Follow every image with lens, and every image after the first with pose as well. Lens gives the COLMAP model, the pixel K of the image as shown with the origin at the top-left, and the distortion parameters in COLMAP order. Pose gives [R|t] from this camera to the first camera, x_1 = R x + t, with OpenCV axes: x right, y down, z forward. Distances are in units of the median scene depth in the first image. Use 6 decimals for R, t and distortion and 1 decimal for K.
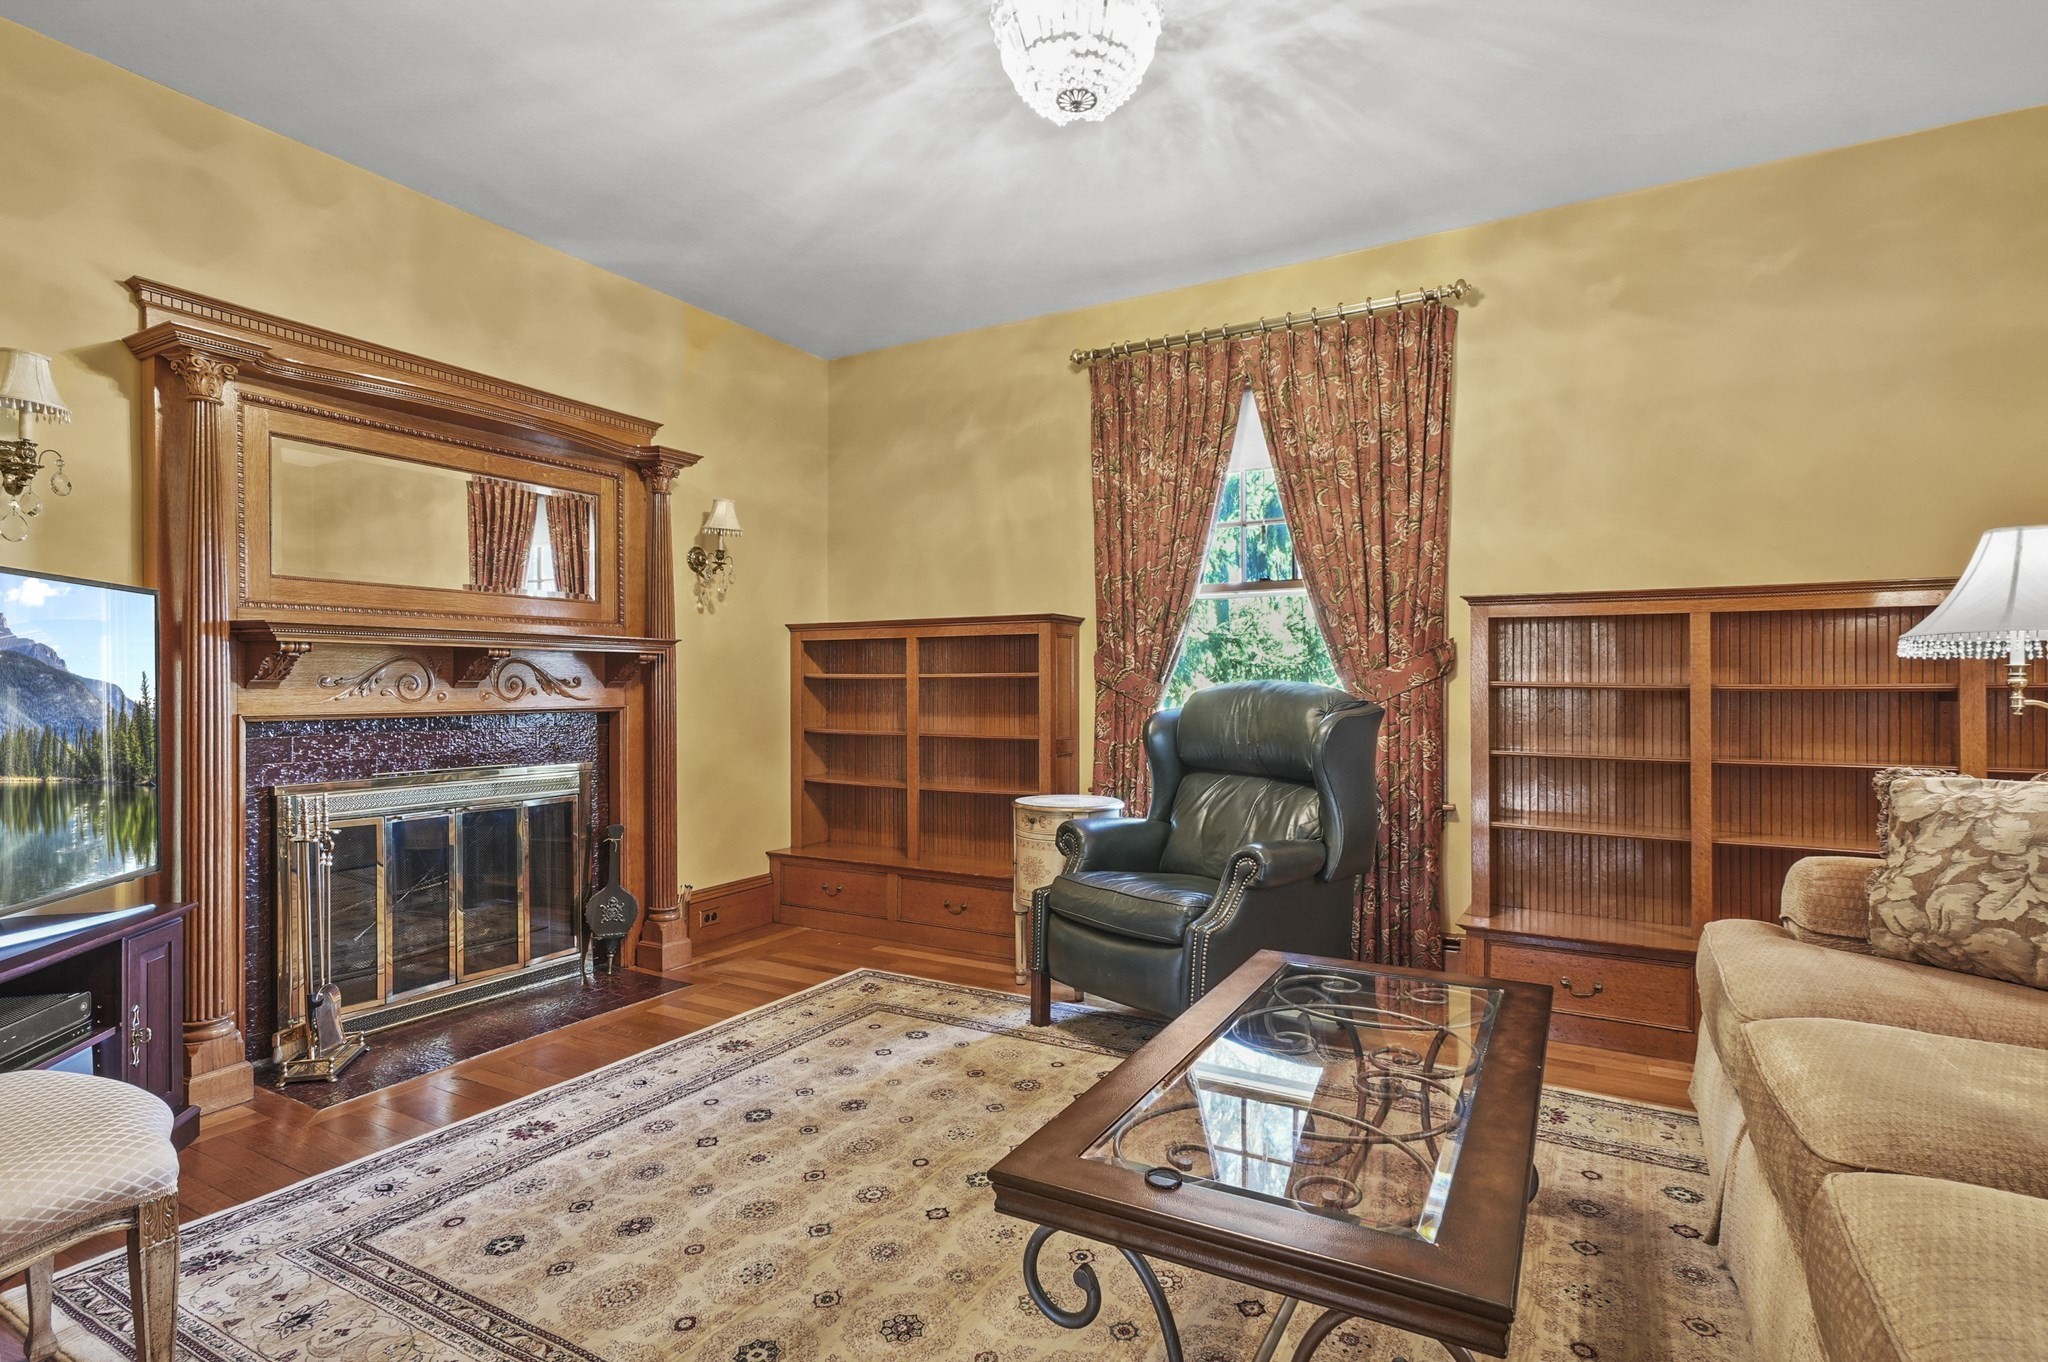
lens RADIAL K [[1017.6, 0, 1033.0], [0, 1017.6, 692.5], [0, 0, 1]] dist [0.002122, 0.004390]
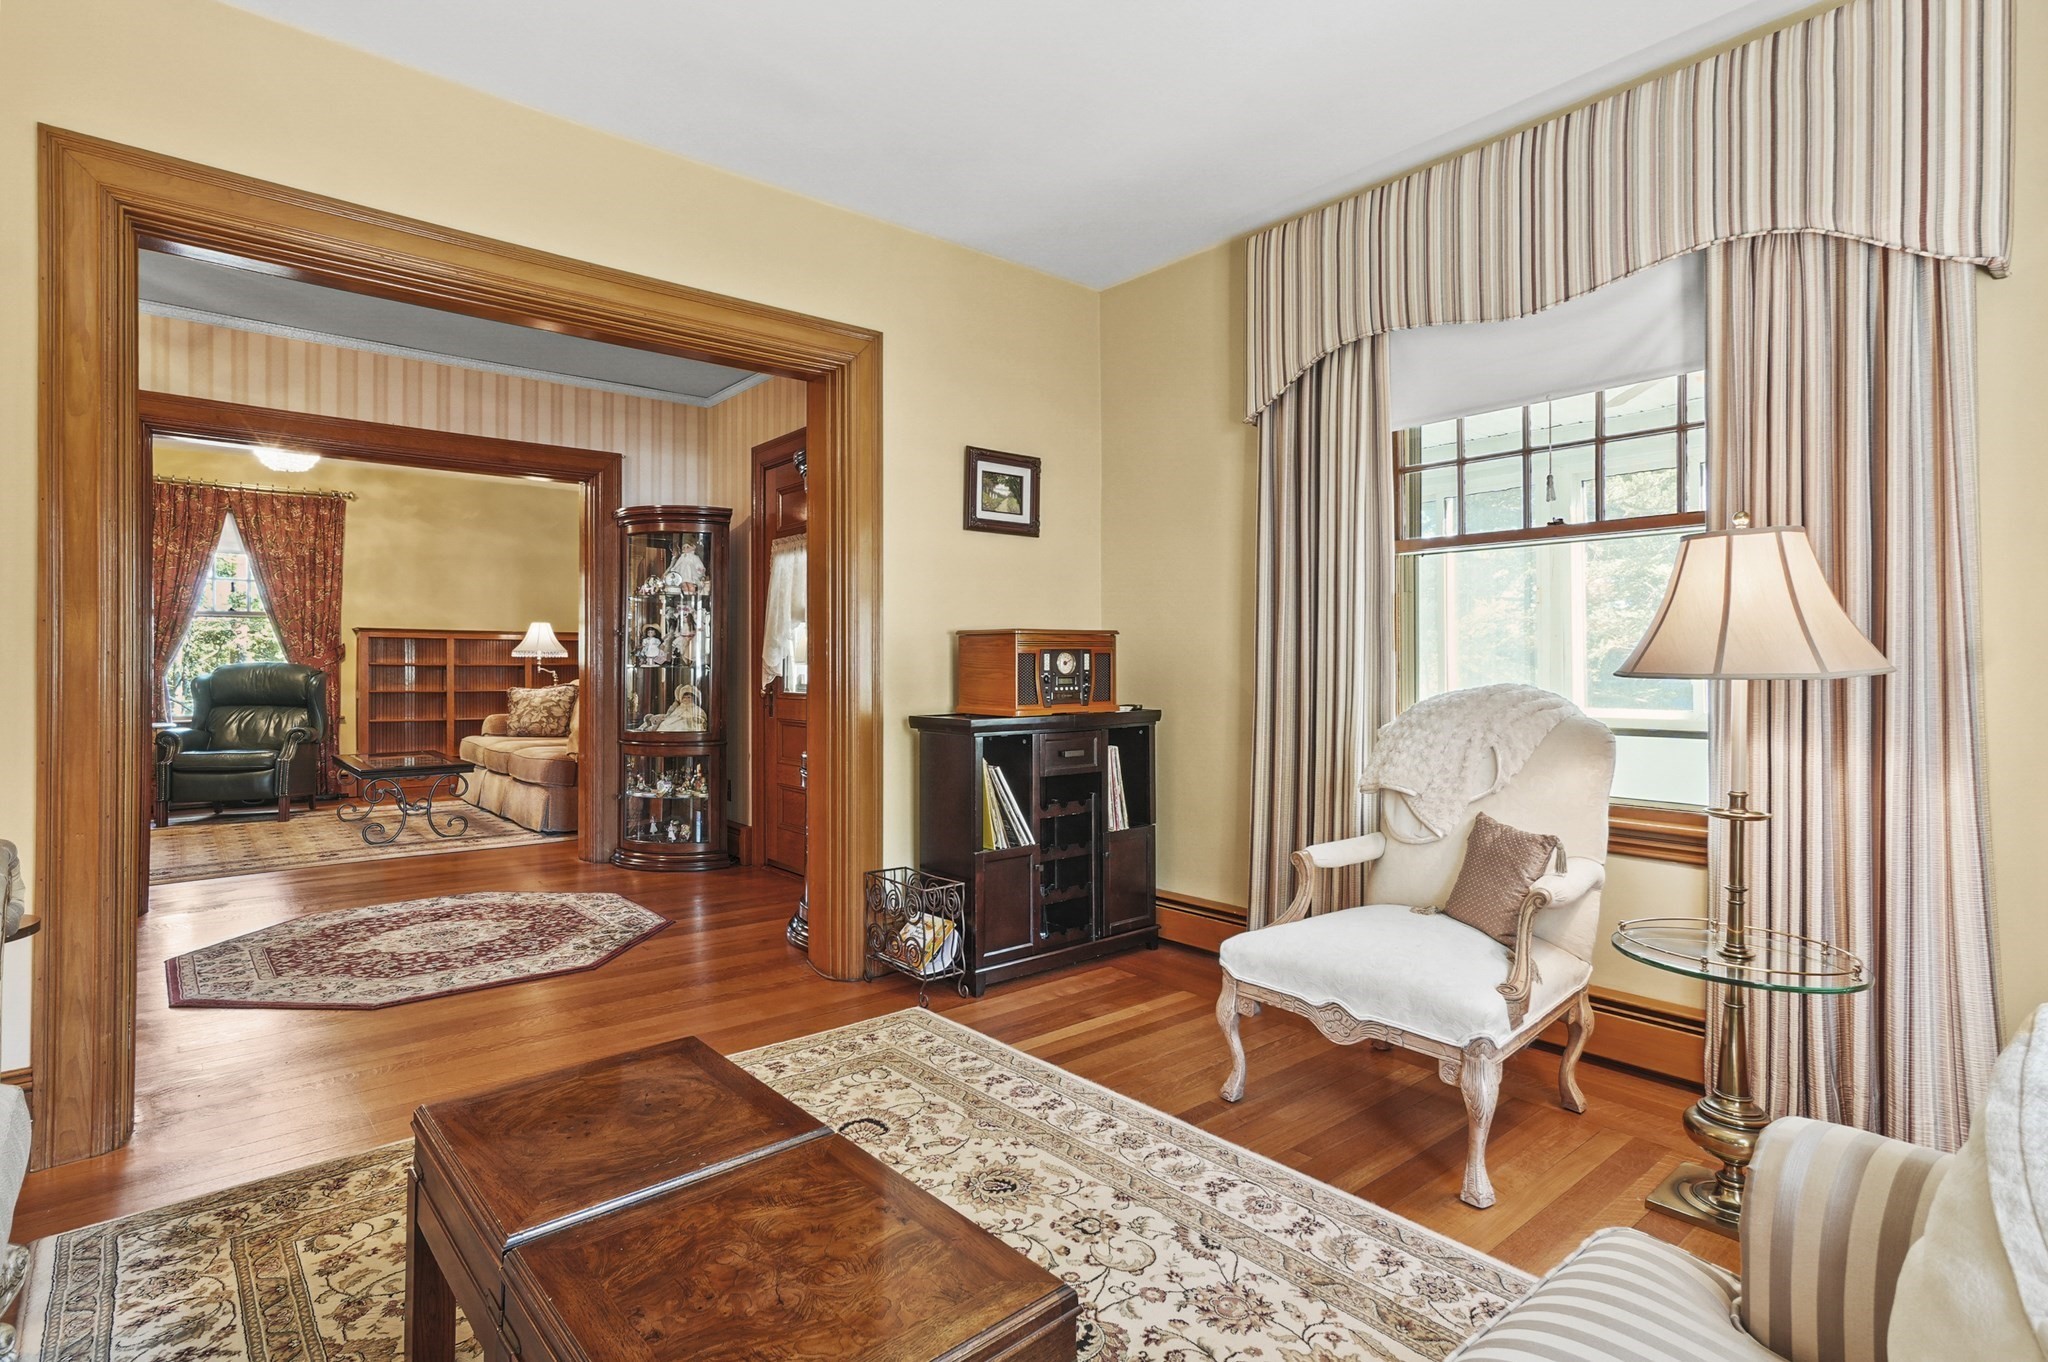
lens RADIAL K [[1017.6, 0, 1032.4], [0, 1017.6, 659.3], [0, 0, 1]] dist [0.002122, 0.004390]
pose [[0.346011, 0.005913, 0.938212, -1.345808], [0.000469, 0.999979, -0.006475, -0.002136], [-0.938230, 0.002680, 0.346001, -1.398114]]
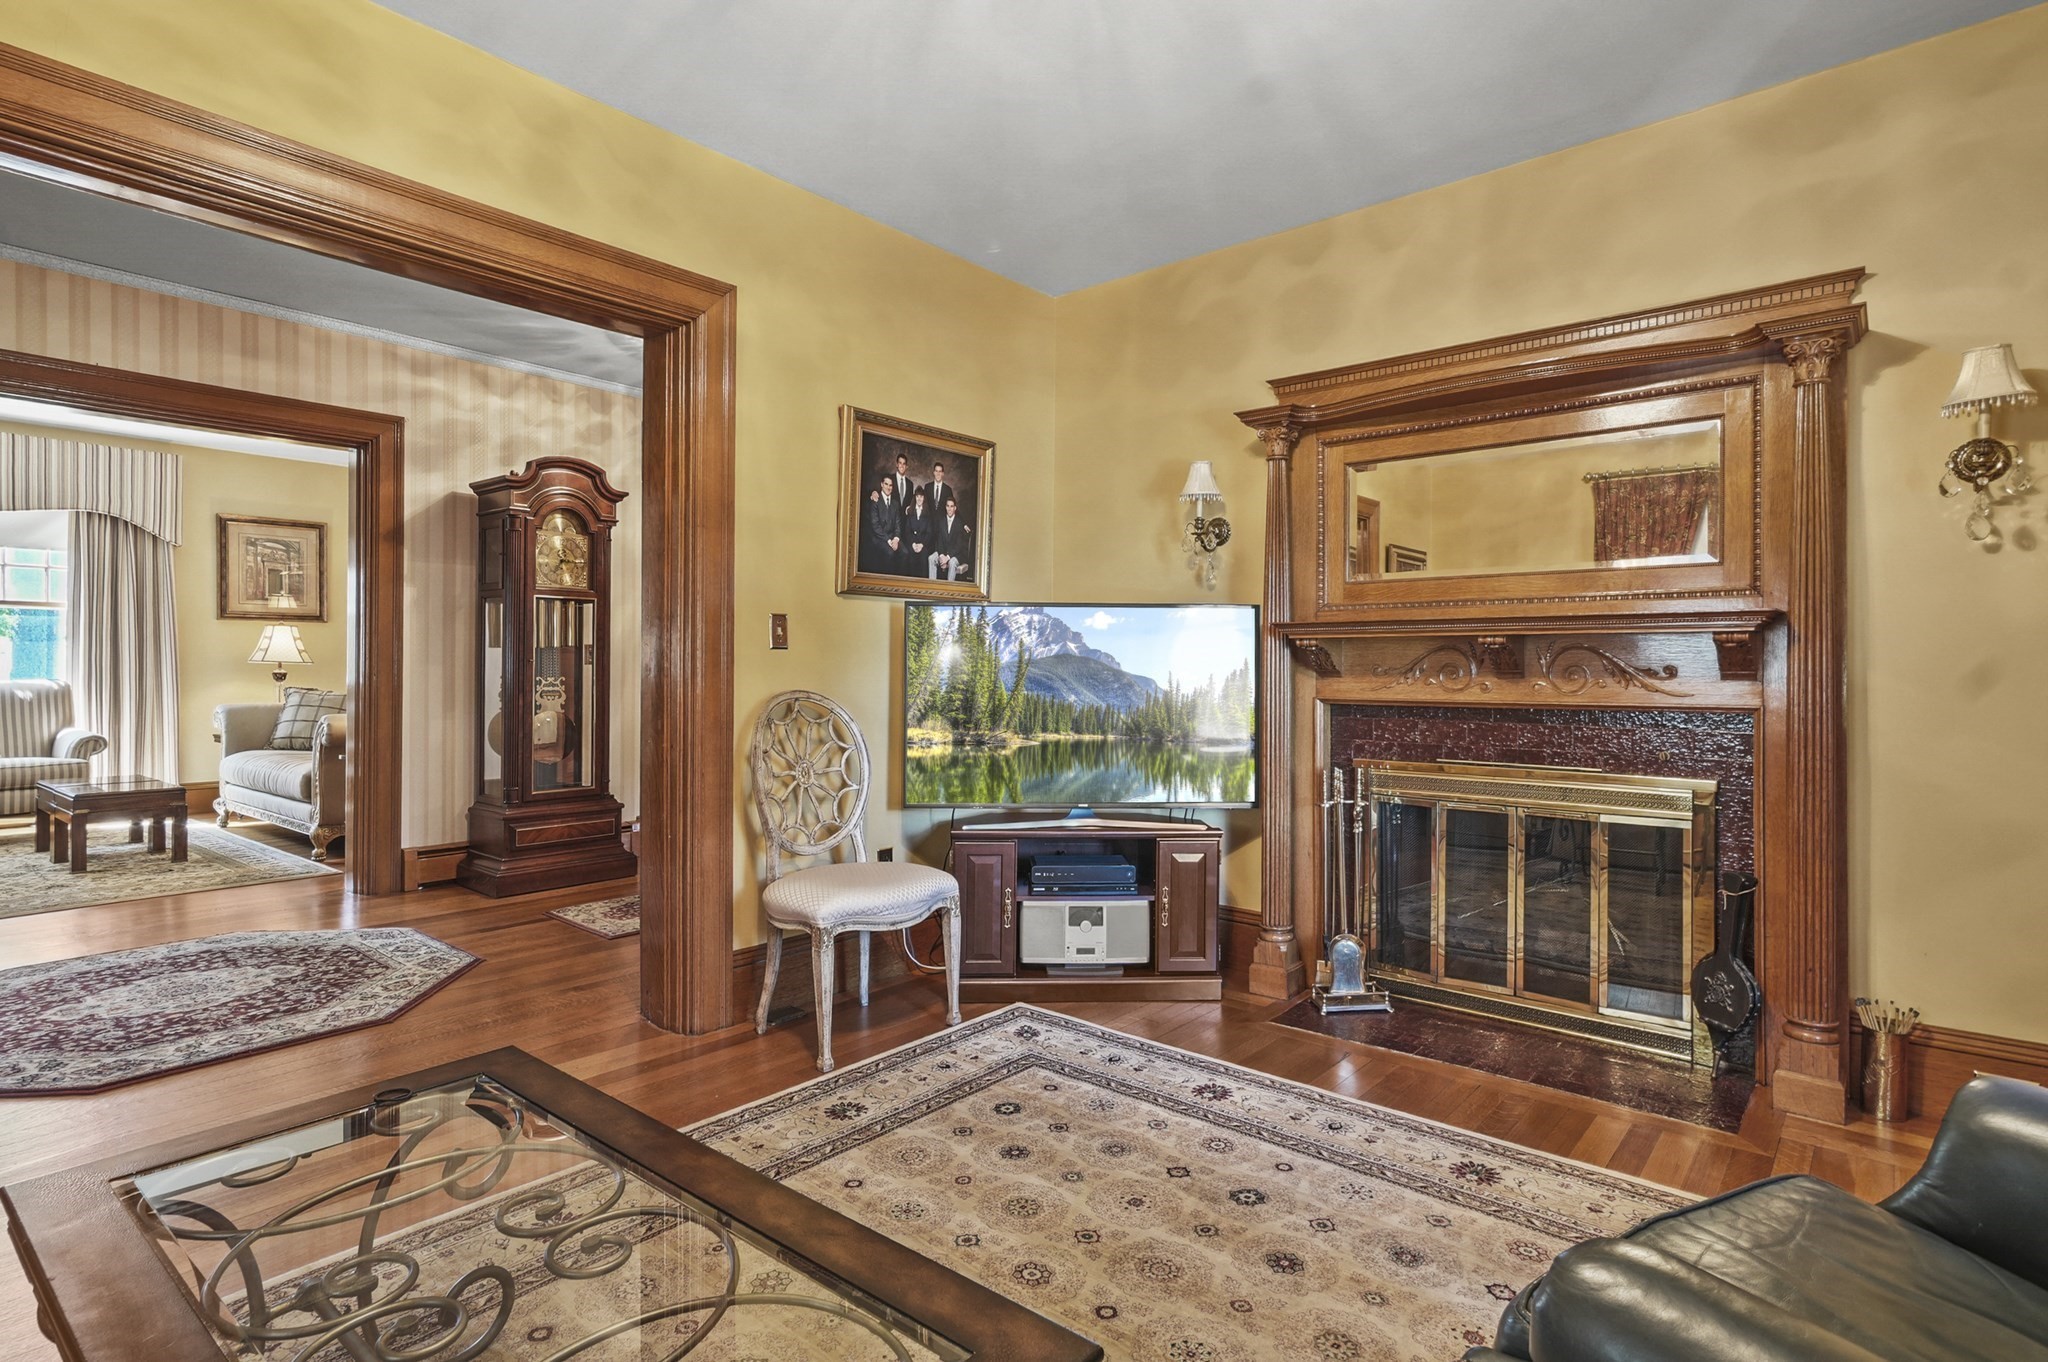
lens RADIAL K [[1017.6, 0, 1024.4], [0, 1017.6, 678.6], [0, 0, 1]] dist [0.002122, 0.004390]
pose [[-0.182551, 0.010947, -0.983135, 0.450800], [-0.009781, 0.999868, 0.012949, -0.012675], [0.983148, 0.011980, -0.182420, 0.758417]]
